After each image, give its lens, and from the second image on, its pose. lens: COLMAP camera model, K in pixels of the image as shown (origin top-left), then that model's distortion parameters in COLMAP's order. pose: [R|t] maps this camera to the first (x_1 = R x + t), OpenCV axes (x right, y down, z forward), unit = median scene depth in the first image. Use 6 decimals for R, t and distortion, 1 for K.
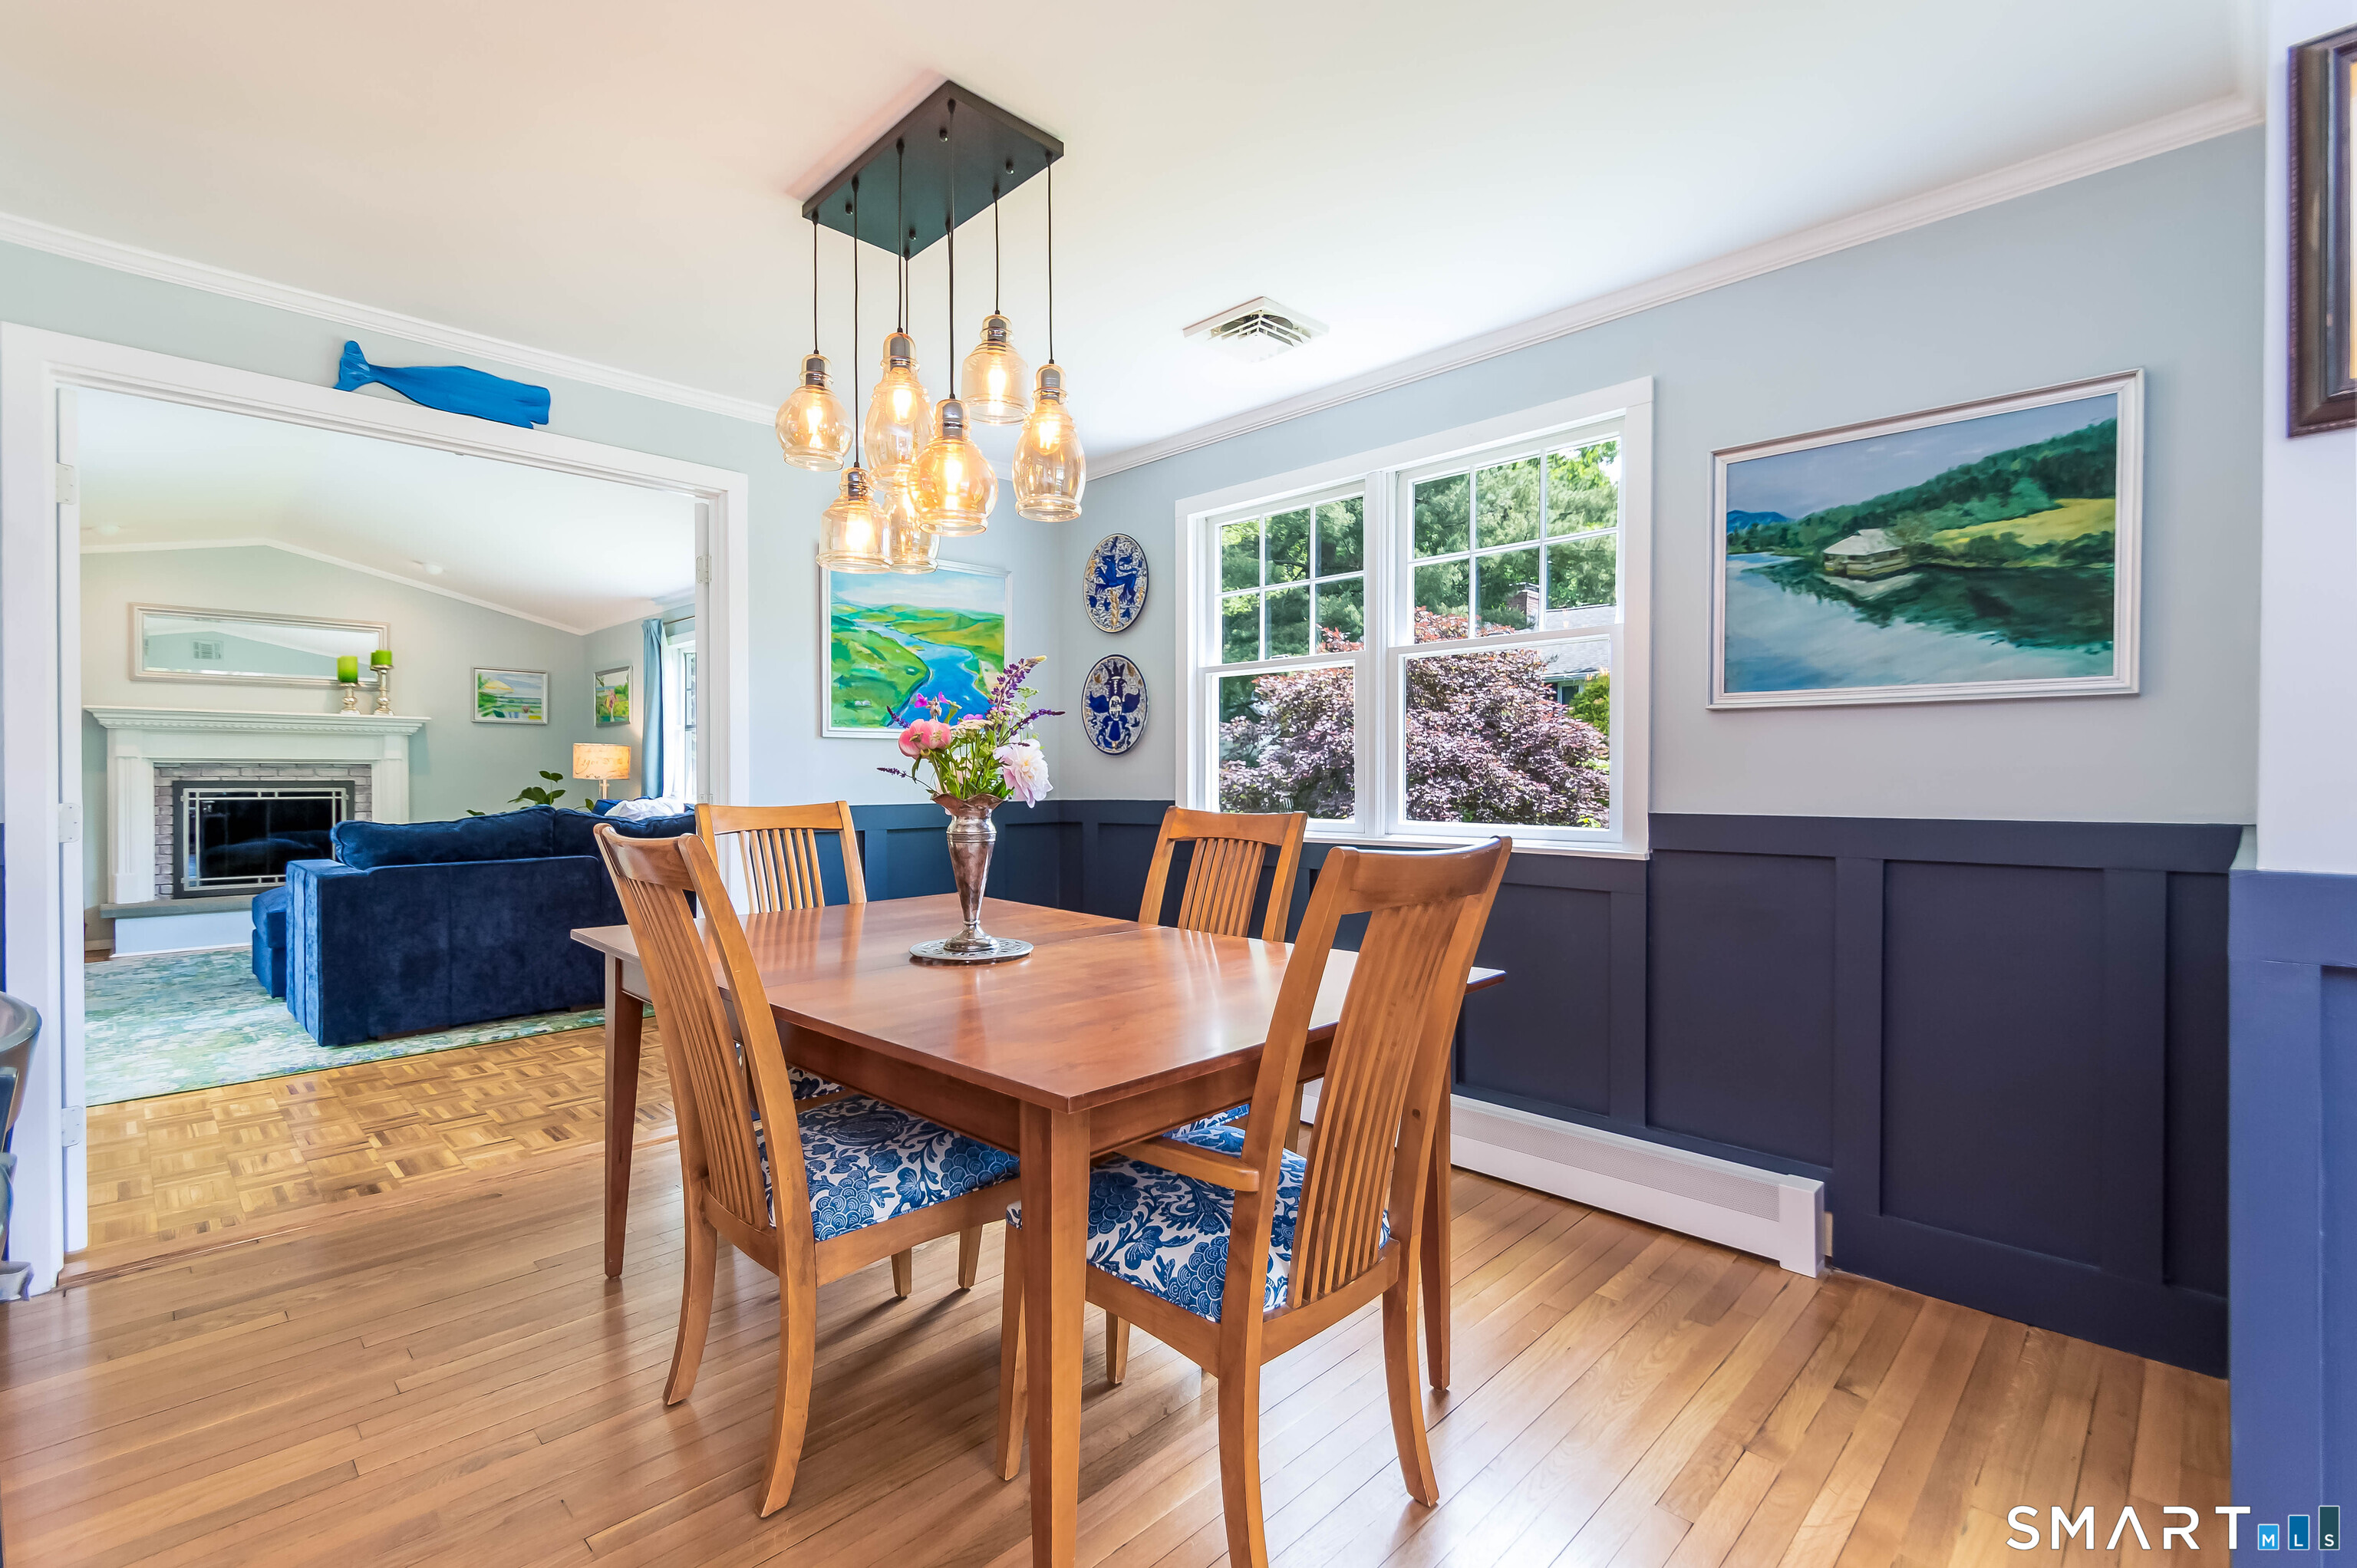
lens RADIAL K [[1047.4, 0, 1167.8], [0, 1047.4, 781.2], [0, 0, 1]] dist [0.002441, 0.000051]
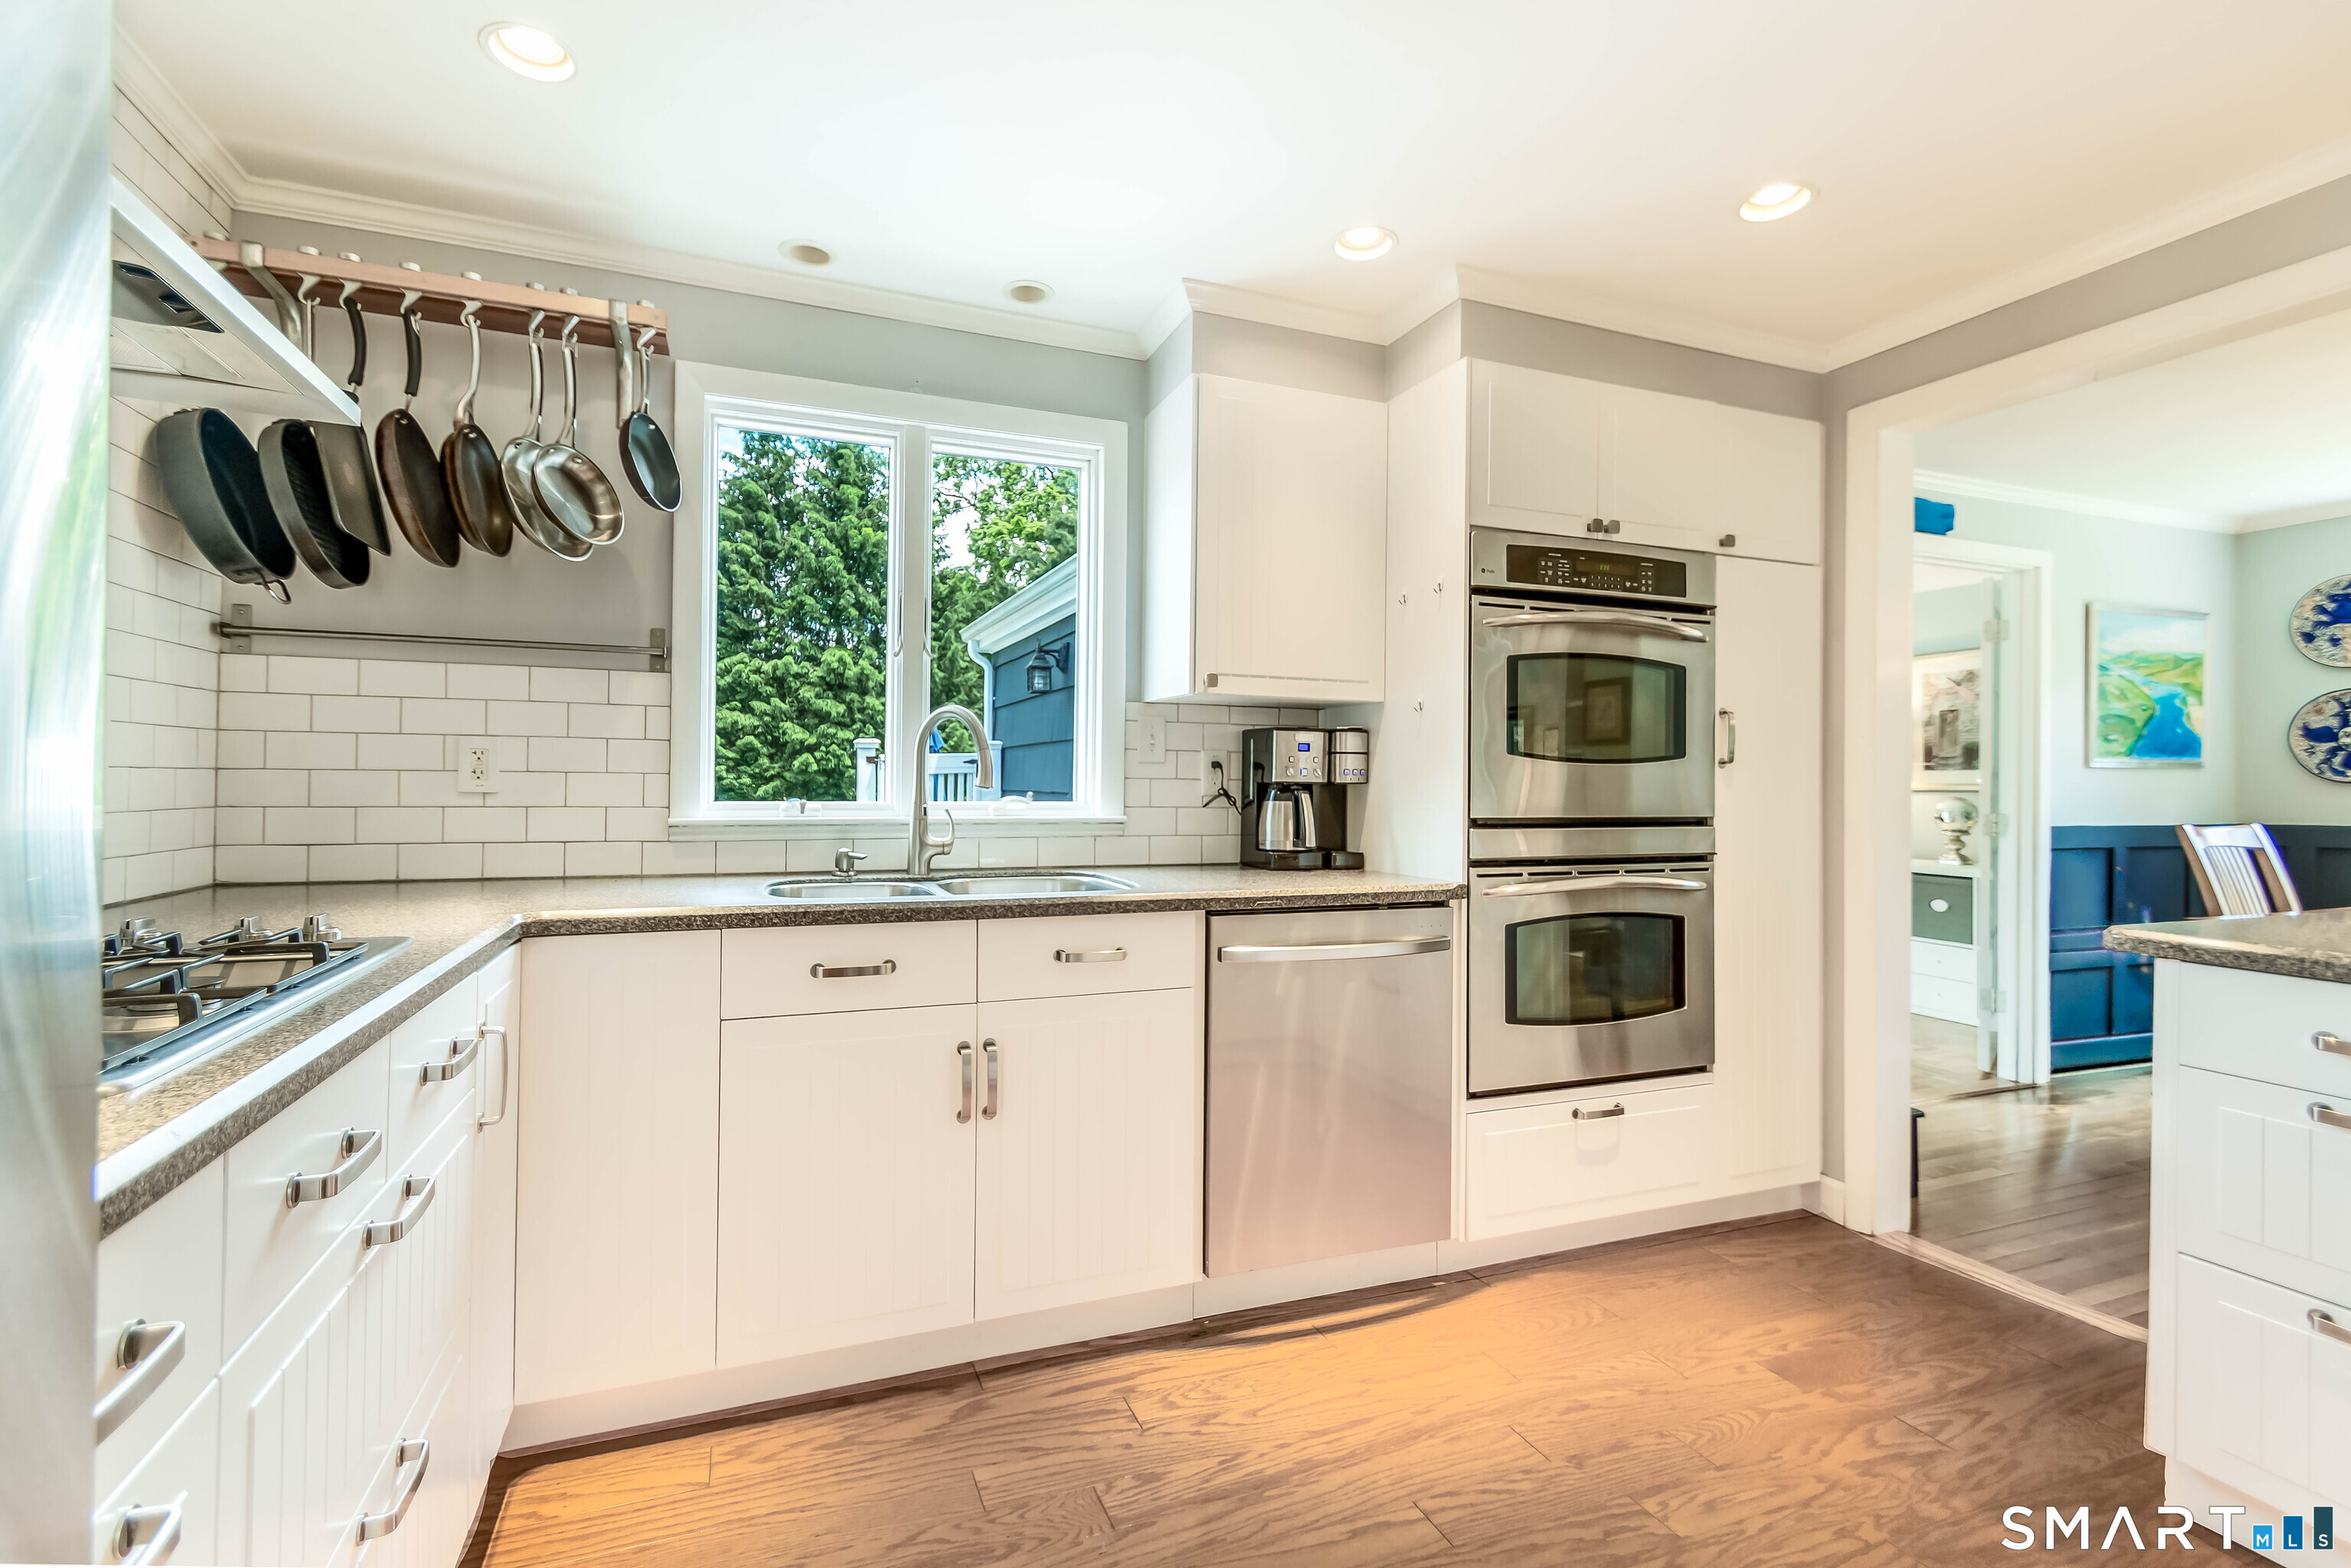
lens RADIAL K [[1044.8, 0, 1164.8], [0, 1044.8, 781.2], [0, 0, 1]] dist [0.002441, 0.000051]
pose [[0.915825, 0.010357, -0.401445, -0.725530], [-0.014906, 0.999855, -0.008212, -0.000693], [0.401302, 0.013505, 0.915846, -0.444744]]
